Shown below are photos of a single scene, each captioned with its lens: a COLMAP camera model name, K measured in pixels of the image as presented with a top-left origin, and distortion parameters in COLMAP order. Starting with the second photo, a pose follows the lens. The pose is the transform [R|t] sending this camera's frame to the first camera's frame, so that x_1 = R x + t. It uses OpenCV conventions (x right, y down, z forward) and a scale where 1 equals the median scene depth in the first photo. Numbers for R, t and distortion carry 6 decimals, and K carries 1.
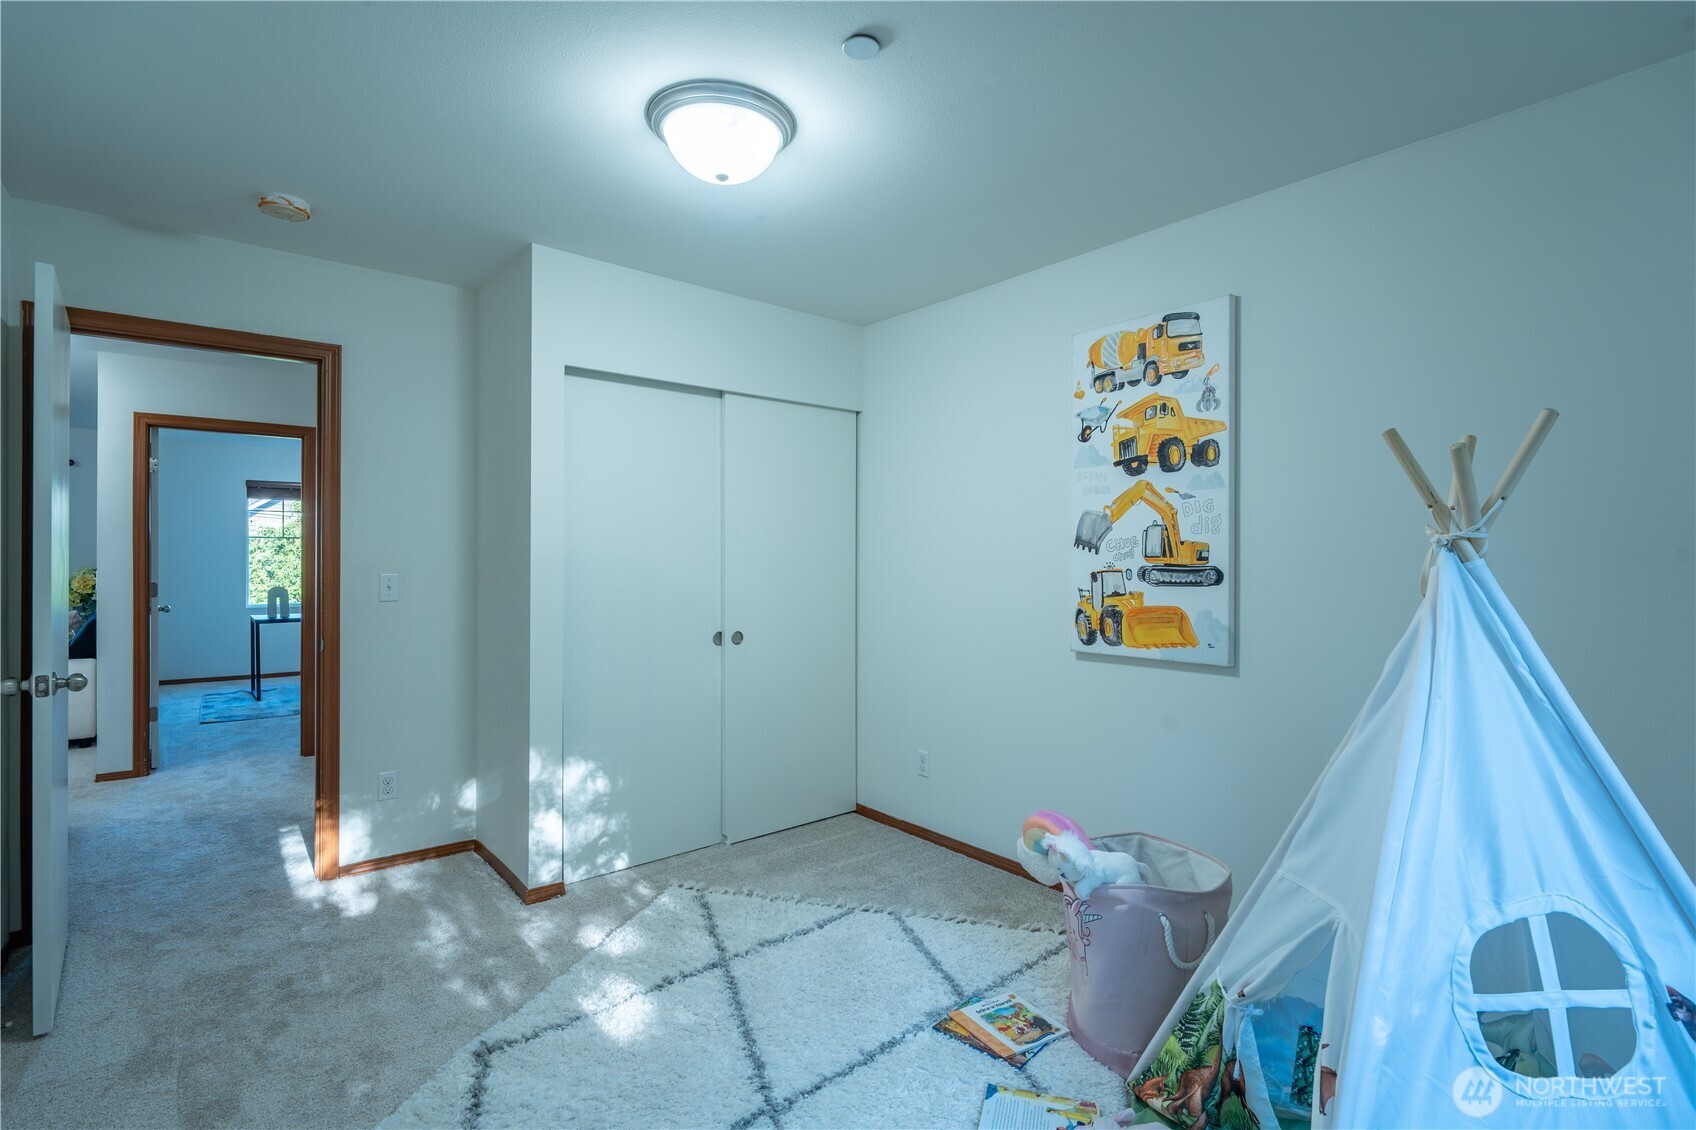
lens RADIAL K [[784.6, 0, 849.4], [0, 784.6, 565.0], [0, 0, 1]] dist [-0.001803, -0.002033]
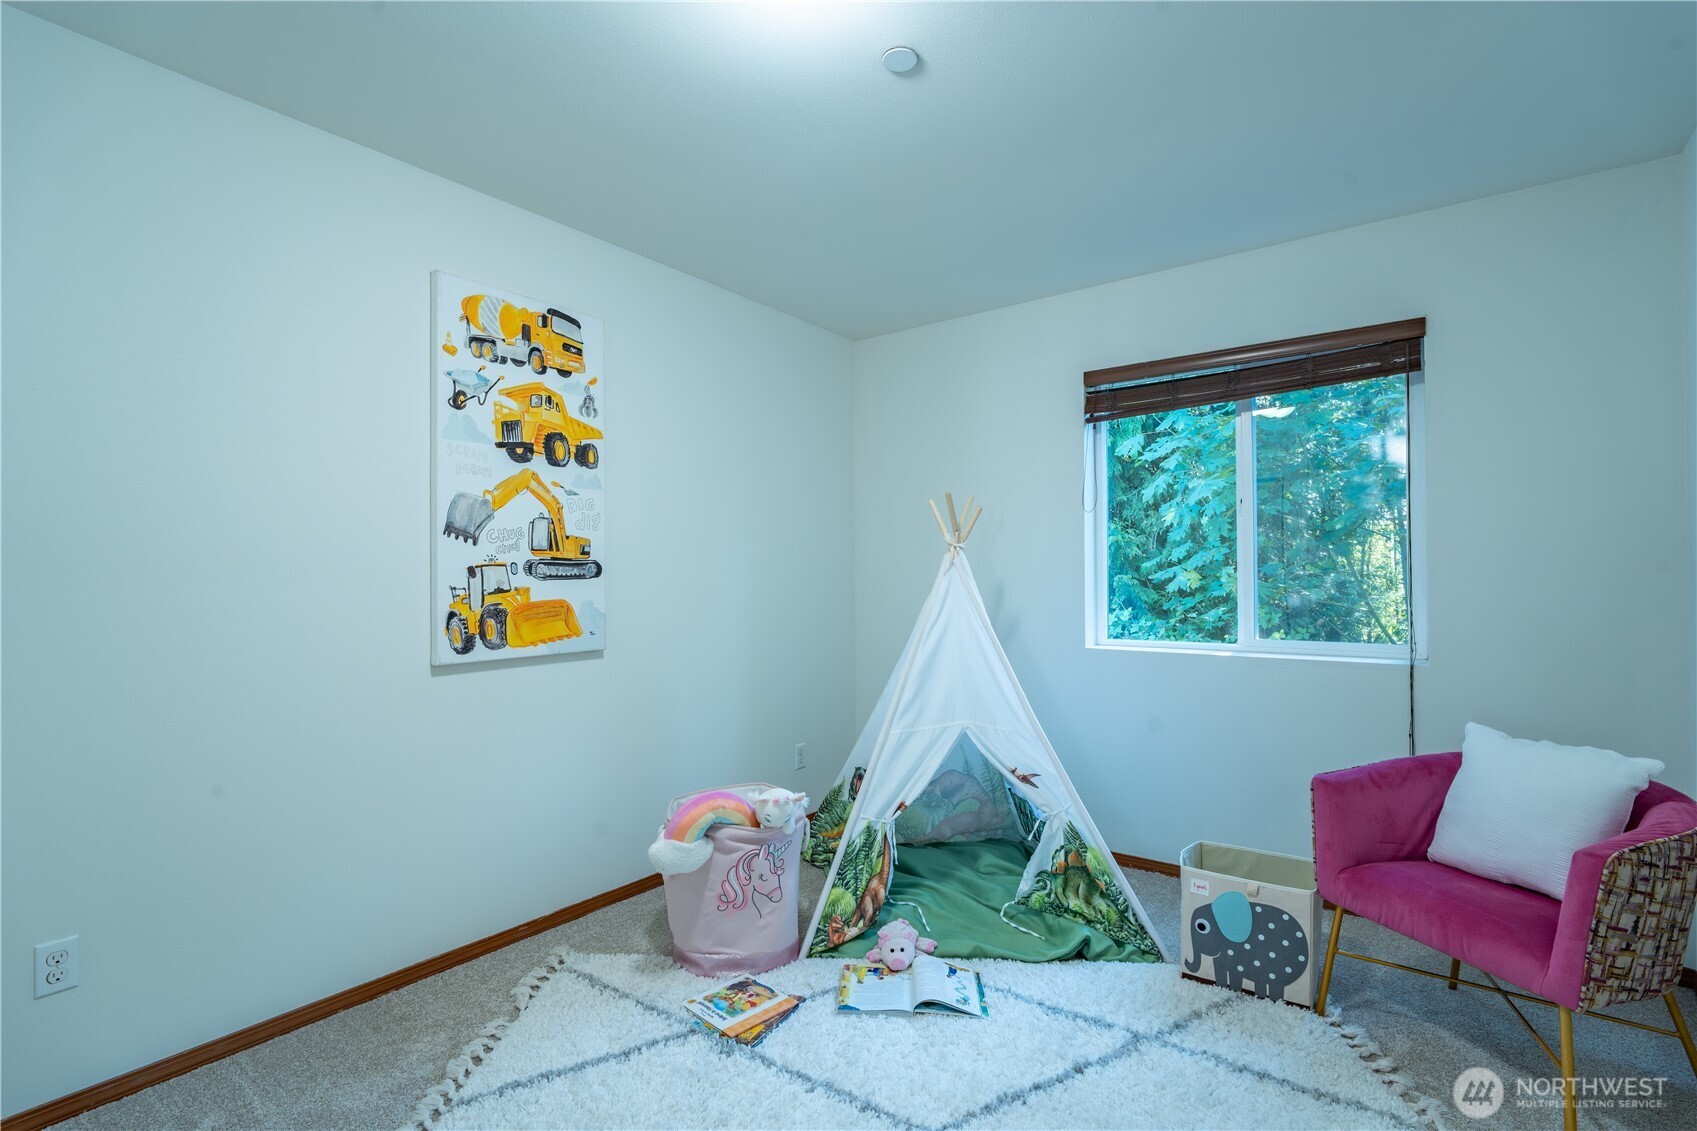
lens RADIAL K [[780.1, 0, 851.2], [0, 780.1, 568.2], [0, 0, 1]] dist [-0.001040, -0.000605]
pose [[-0.219967, 0.007193, 0.975481, -0.633710], [0.008505, 0.999949, -0.005455, 0.020209], [-0.975470, 0.007097, -0.220017, 0.831556]]
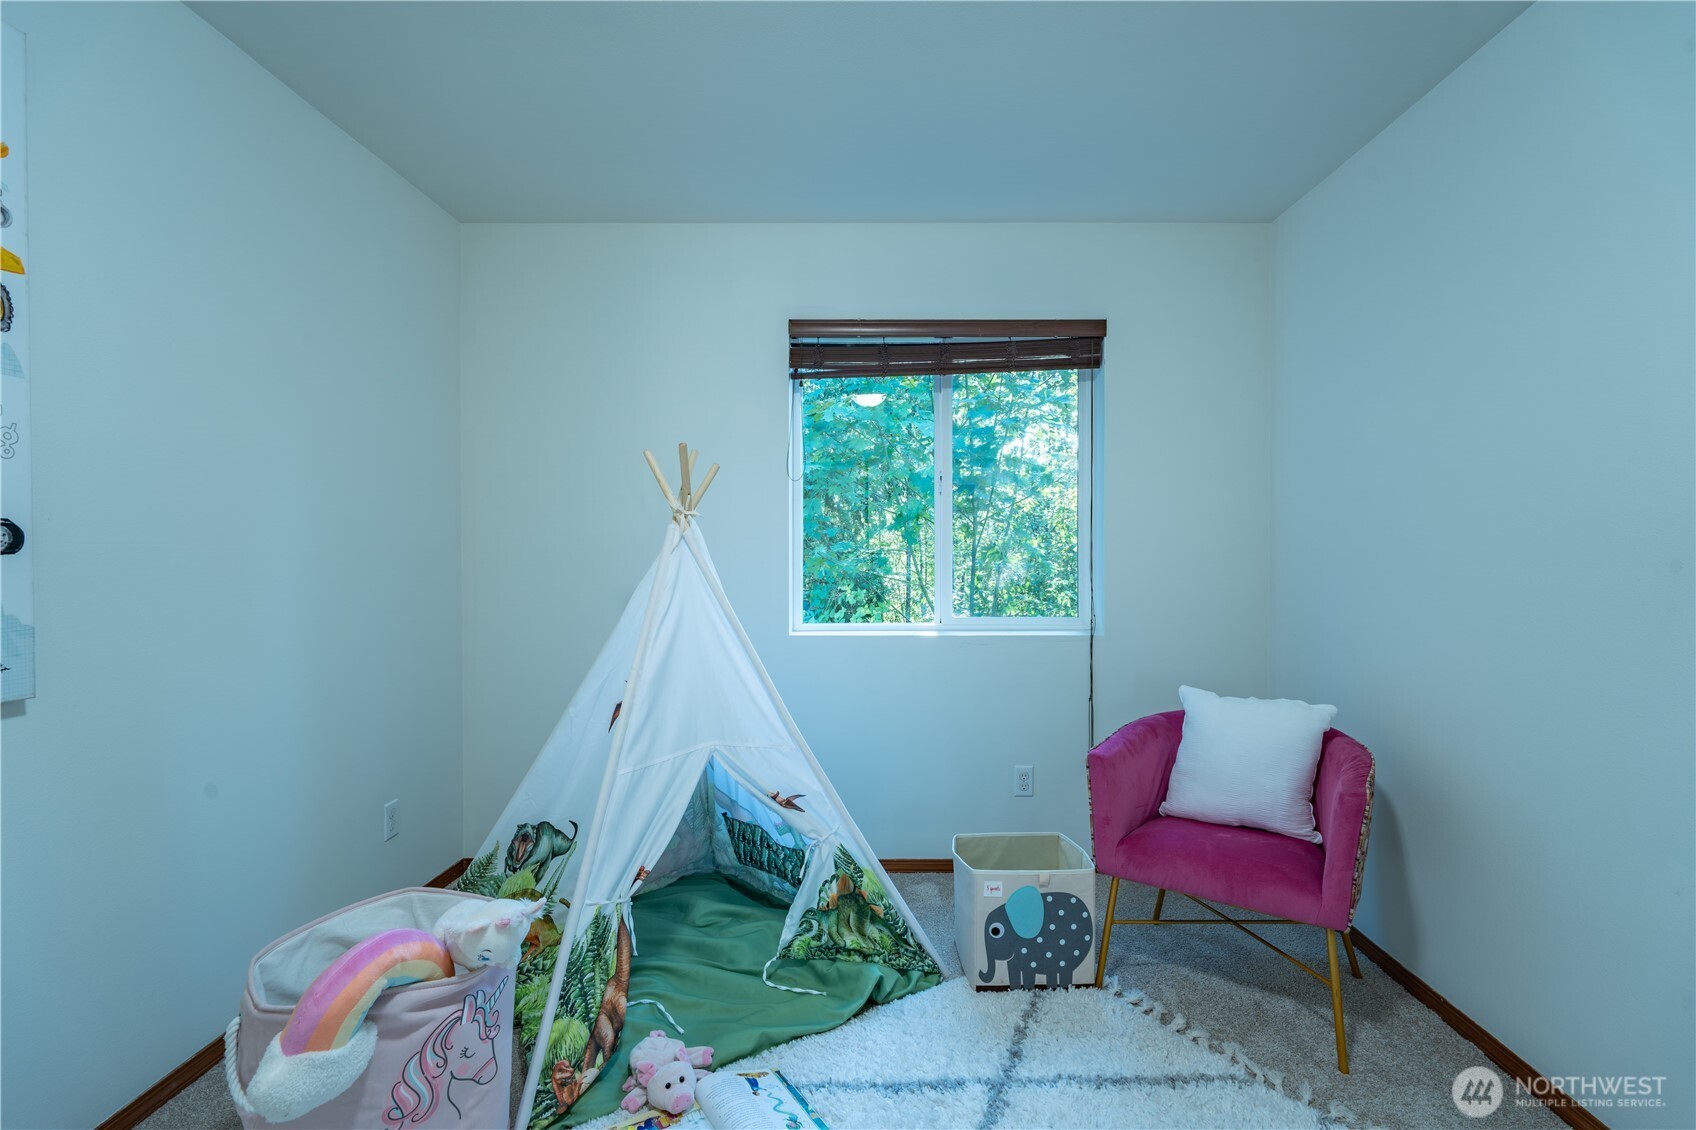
lens RADIAL K [[784.6, 0, 849.4], [0, 784.6, 565.0], [0, 0, 1]] dist [-0.001803, -0.002033]
pose [[-0.758697, -0.013381, 0.651306, -0.302017], [0.001114, 0.999761, 0.021838, 0.020767], [-0.651443, 0.017294, -0.758500, 0.961756]]
